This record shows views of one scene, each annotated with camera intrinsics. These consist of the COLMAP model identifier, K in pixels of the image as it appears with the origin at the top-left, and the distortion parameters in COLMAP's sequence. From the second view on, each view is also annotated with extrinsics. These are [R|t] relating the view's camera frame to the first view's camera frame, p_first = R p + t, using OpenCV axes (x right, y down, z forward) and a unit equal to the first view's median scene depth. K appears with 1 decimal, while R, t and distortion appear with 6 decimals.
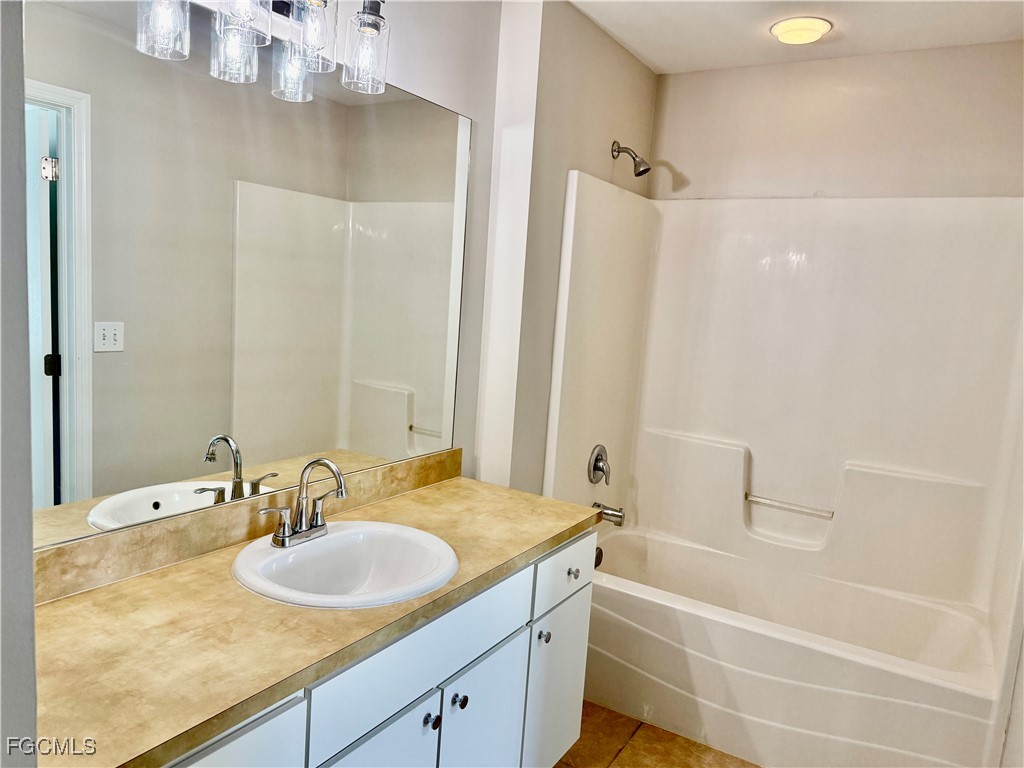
lens RADIAL K [[723.9, 0, 515.7], [0, 723.9, 385.8], [0, 0, 1]] dist [0.039503, -0.018365]
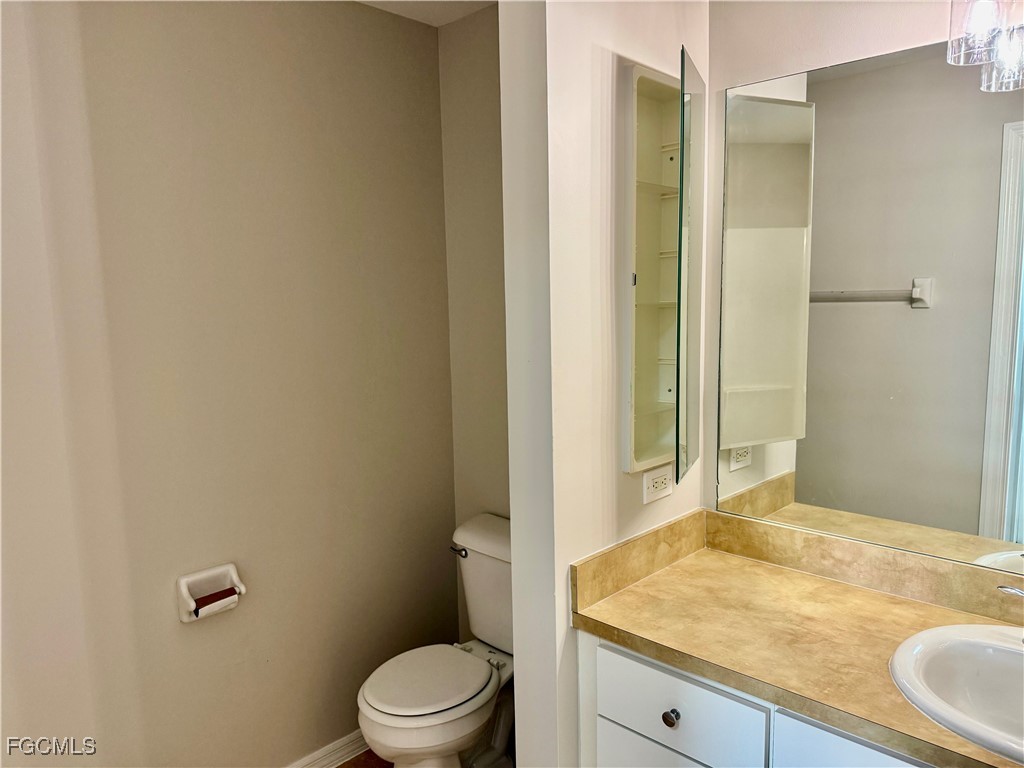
lens RADIAL K [[723.9, 0, 512.2], [0, 723.9, 385.1], [0, 0, 1]] dist [0.039503, -0.018365]
pose [[-0.199271, 0.048648, -0.978736, 0.710303], [-0.119494, 0.990107, 0.073542, -0.066376], [0.972632, 0.131608, -0.191487, 0.698255]]
